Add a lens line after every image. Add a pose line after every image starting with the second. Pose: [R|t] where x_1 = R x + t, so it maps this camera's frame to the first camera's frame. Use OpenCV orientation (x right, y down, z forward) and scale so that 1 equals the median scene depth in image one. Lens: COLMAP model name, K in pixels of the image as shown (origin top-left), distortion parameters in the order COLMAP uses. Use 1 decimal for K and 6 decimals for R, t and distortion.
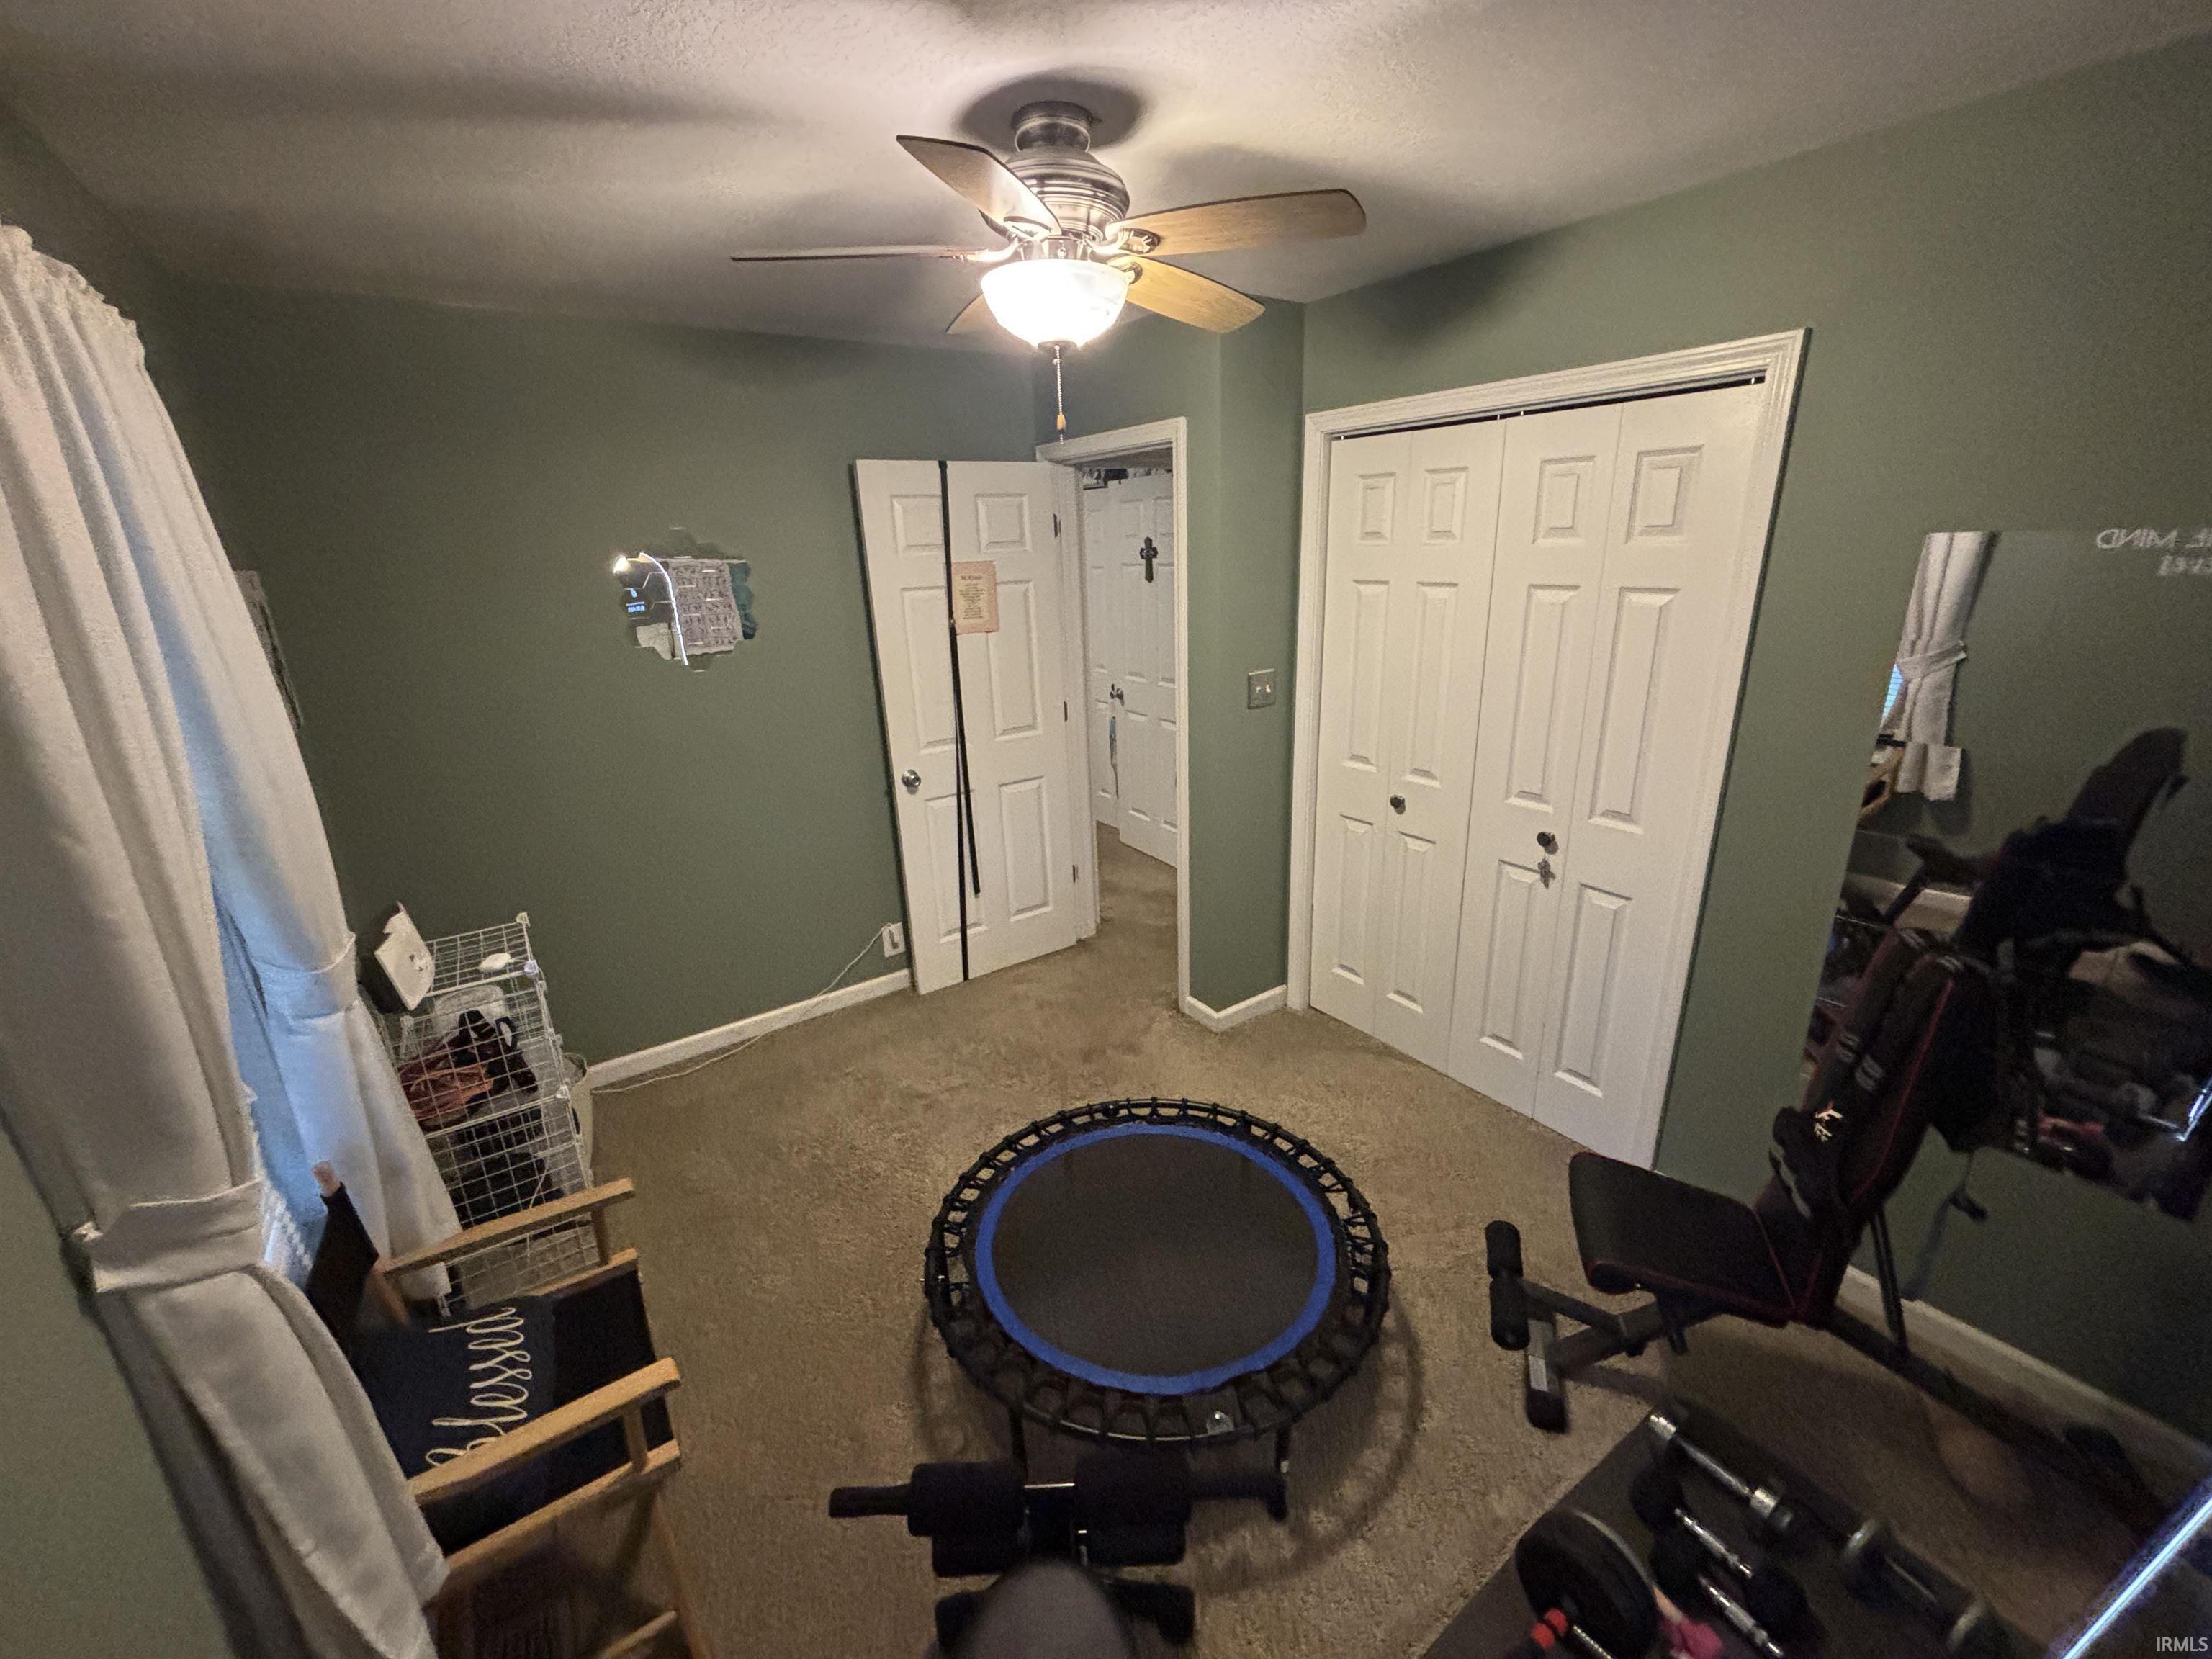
lens RADIAL K [[897.0, 0, 1102.5], [0, 897.0, 830.7], [0, 0, 1]] dist [-0.002716, 0.001870]
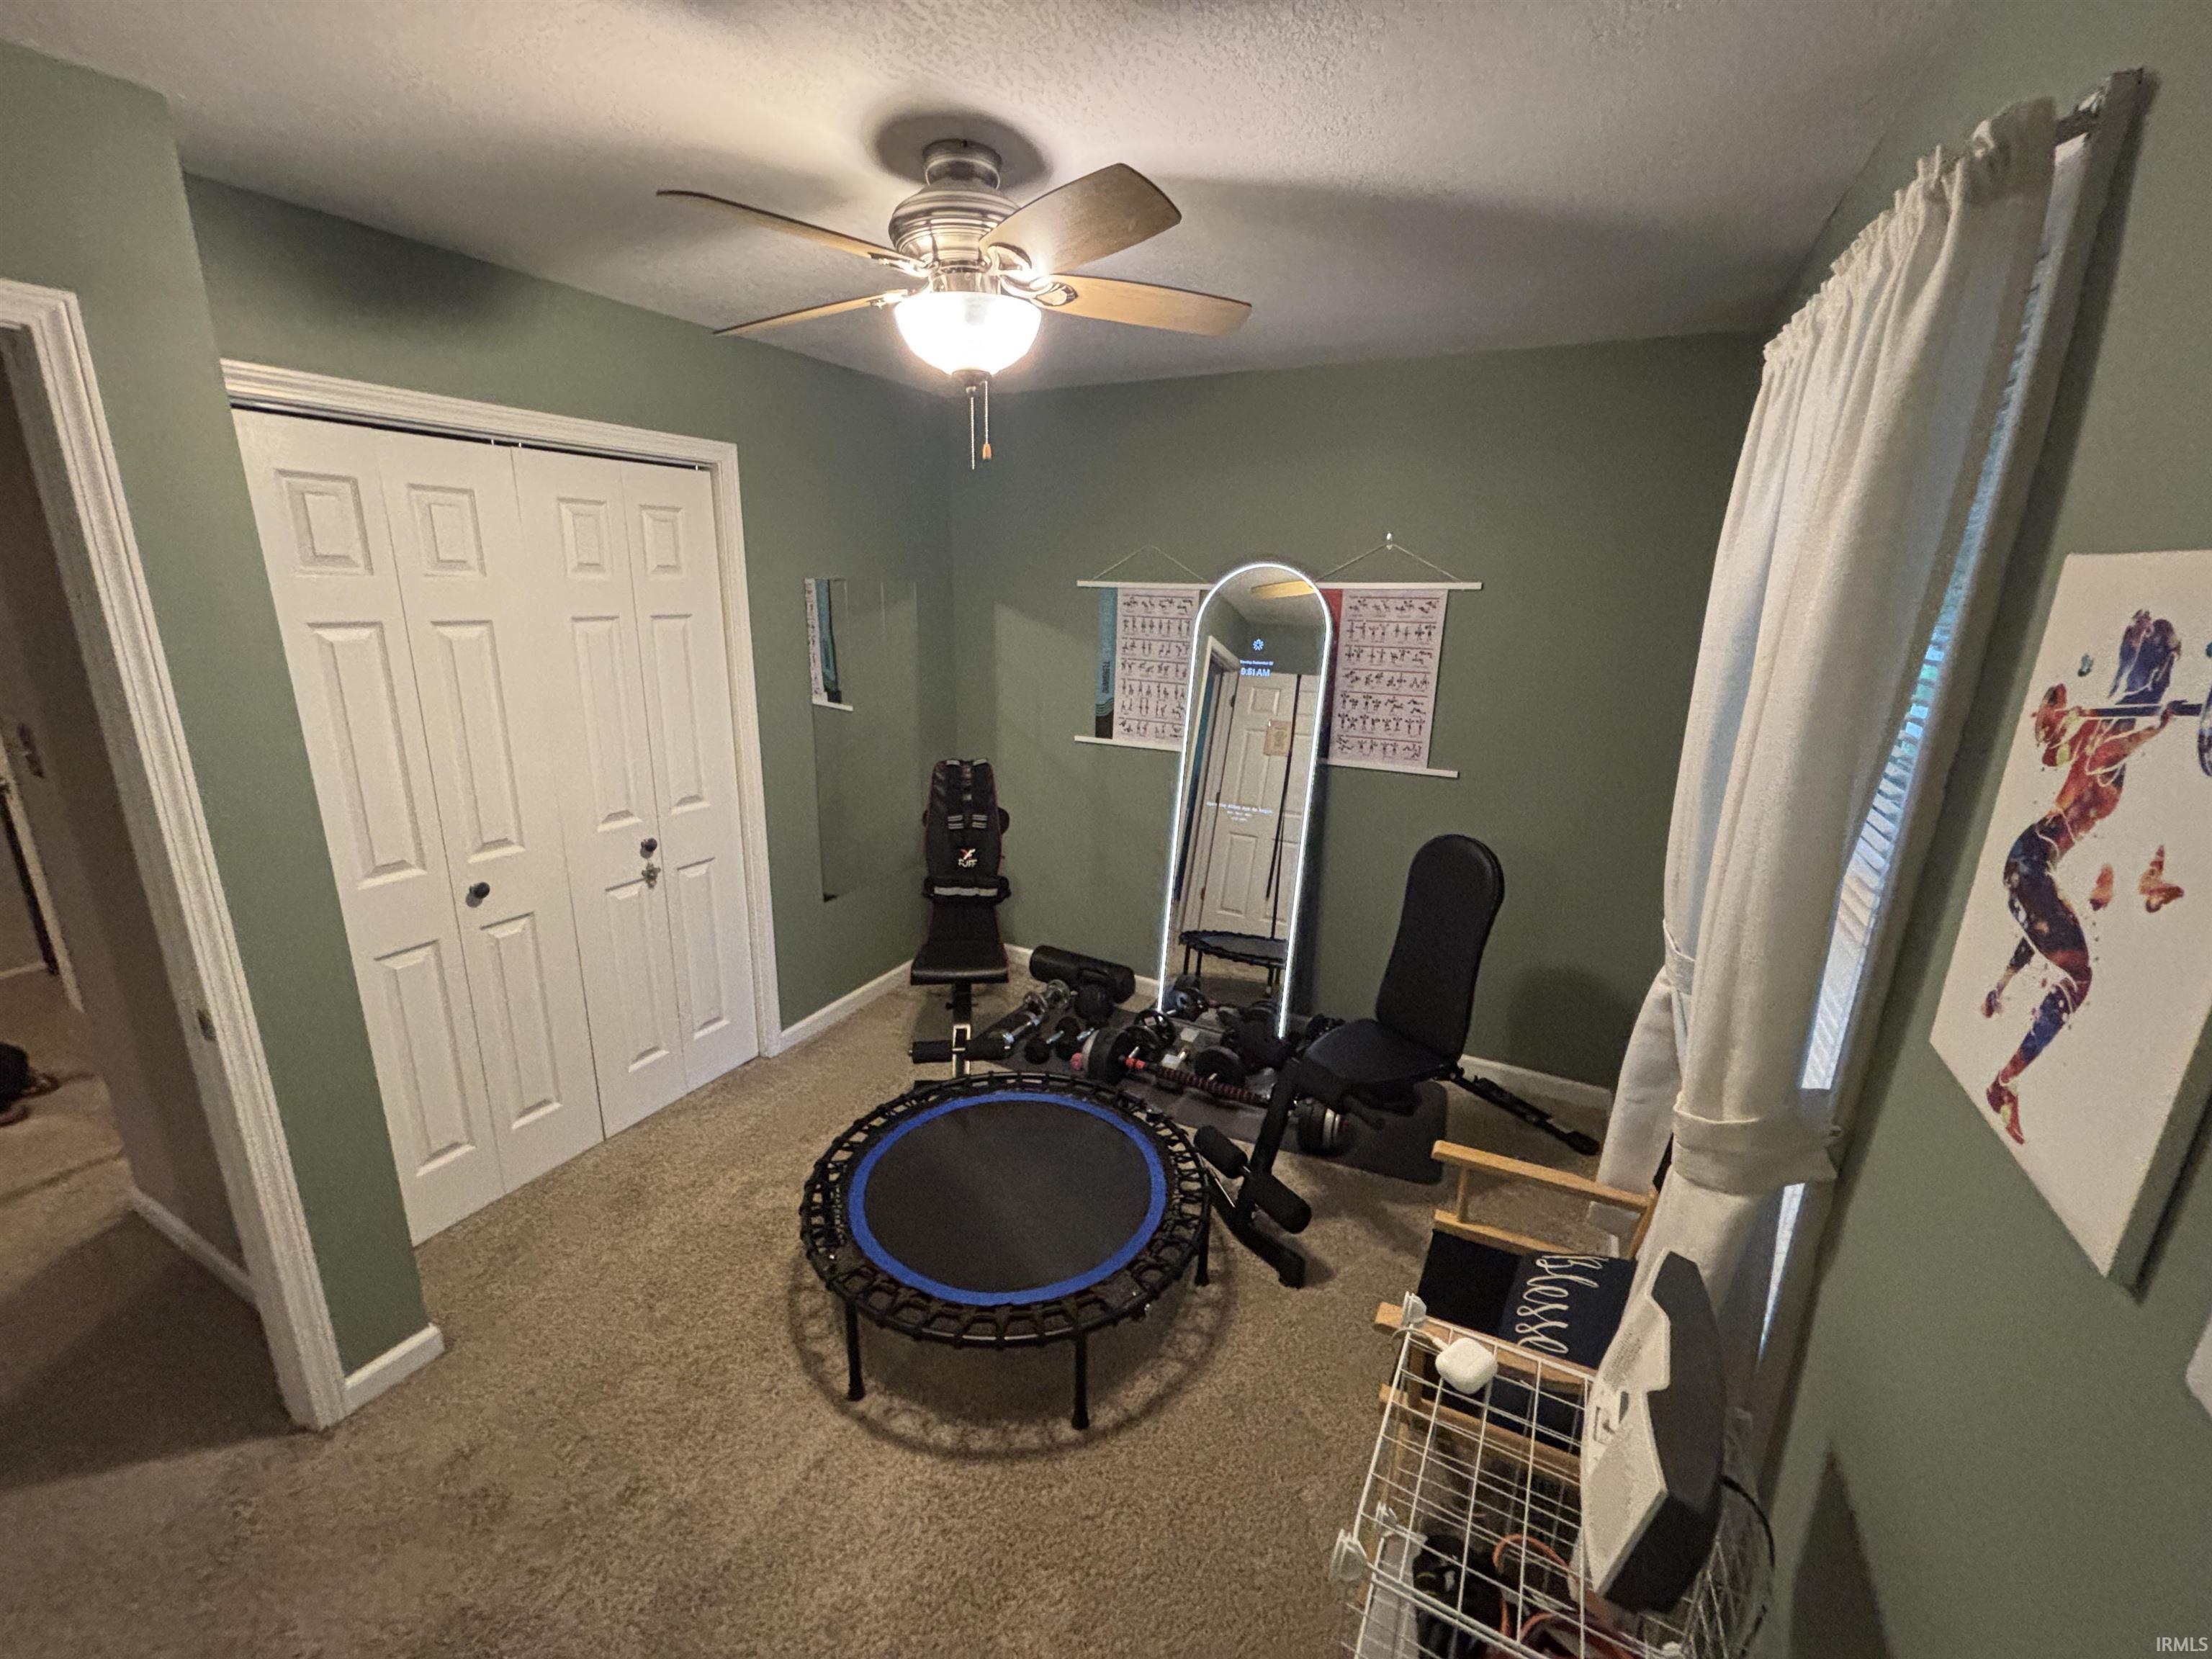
lens RADIAL K [[897.0, 0, 1101.0], [0, 897.0, 829.2], [0, 0, 1]] dist [-0.002716, 0.001870]
pose [[-0.454431, -0.214979, 0.864451, -0.696188], [0.271608, 0.890790, 0.364311, -0.255411], [-0.848364, 0.400346, -0.346413, 0.895009]]
